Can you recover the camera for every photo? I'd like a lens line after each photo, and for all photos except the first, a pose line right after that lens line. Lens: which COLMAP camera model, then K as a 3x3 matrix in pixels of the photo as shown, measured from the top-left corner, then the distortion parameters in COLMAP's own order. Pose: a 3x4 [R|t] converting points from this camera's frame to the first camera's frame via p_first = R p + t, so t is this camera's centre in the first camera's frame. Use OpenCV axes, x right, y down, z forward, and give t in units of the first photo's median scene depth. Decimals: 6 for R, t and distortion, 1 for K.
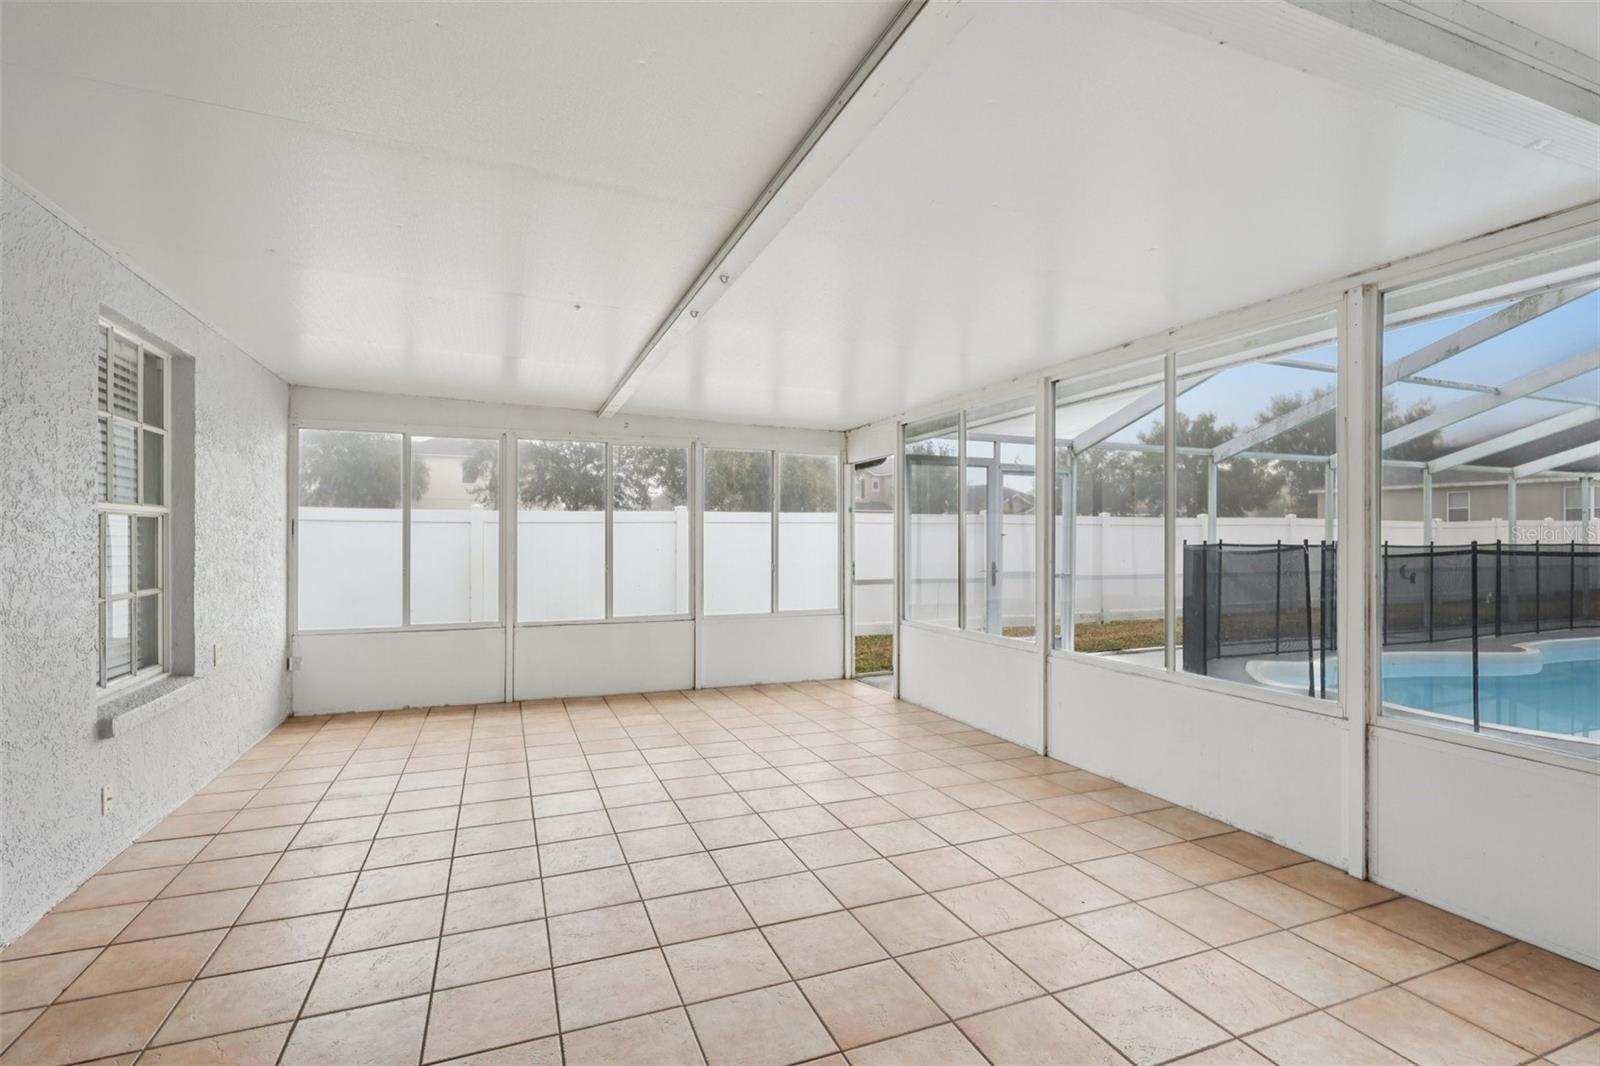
lens RADIAL K [[746.3, 0, 803.8], [0, 746.3, 533.9], [0, 0, 1]] dist [0.000921, 0.000146]
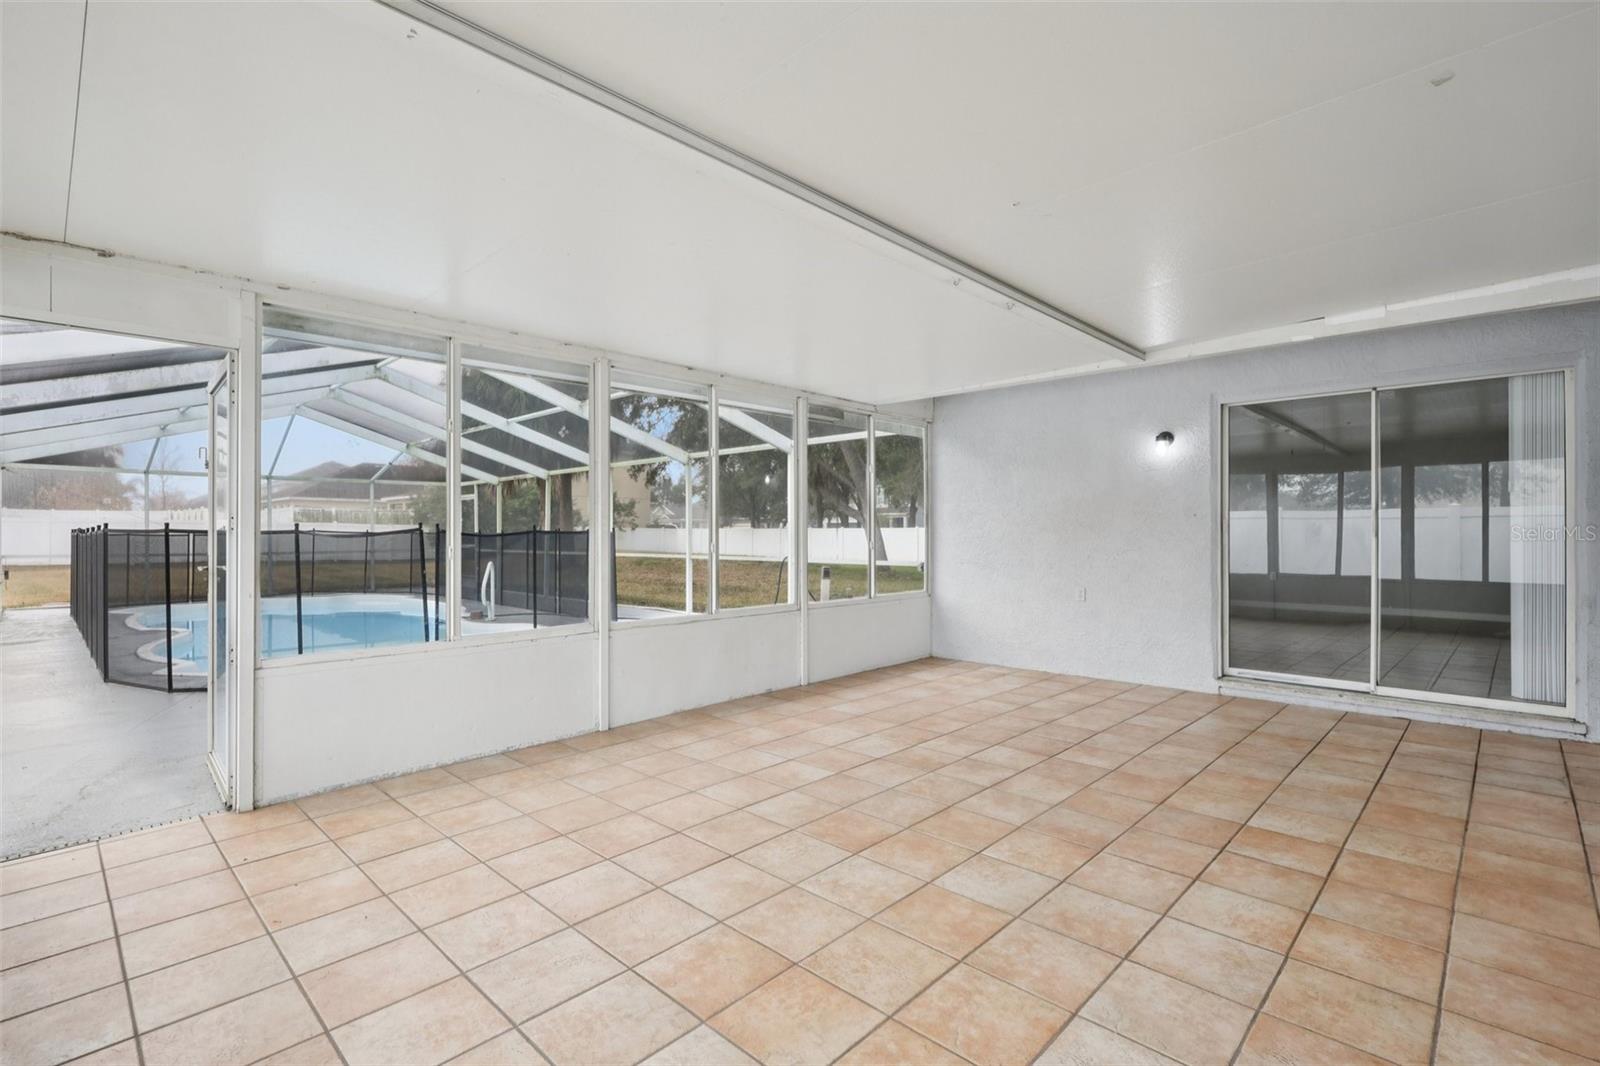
lens RADIAL K [[746.3, 0, 806.5], [0, 746.3, 529.3], [0, 0, 1]] dist [0.000921, 0.000146]
pose [[-0.402538, -0.000498, 0.915403, -0.693494], [-0.002810, 0.999996, -0.000692, 0.021761], [-0.915399, -0.002851, -0.402537, 1.115183]]
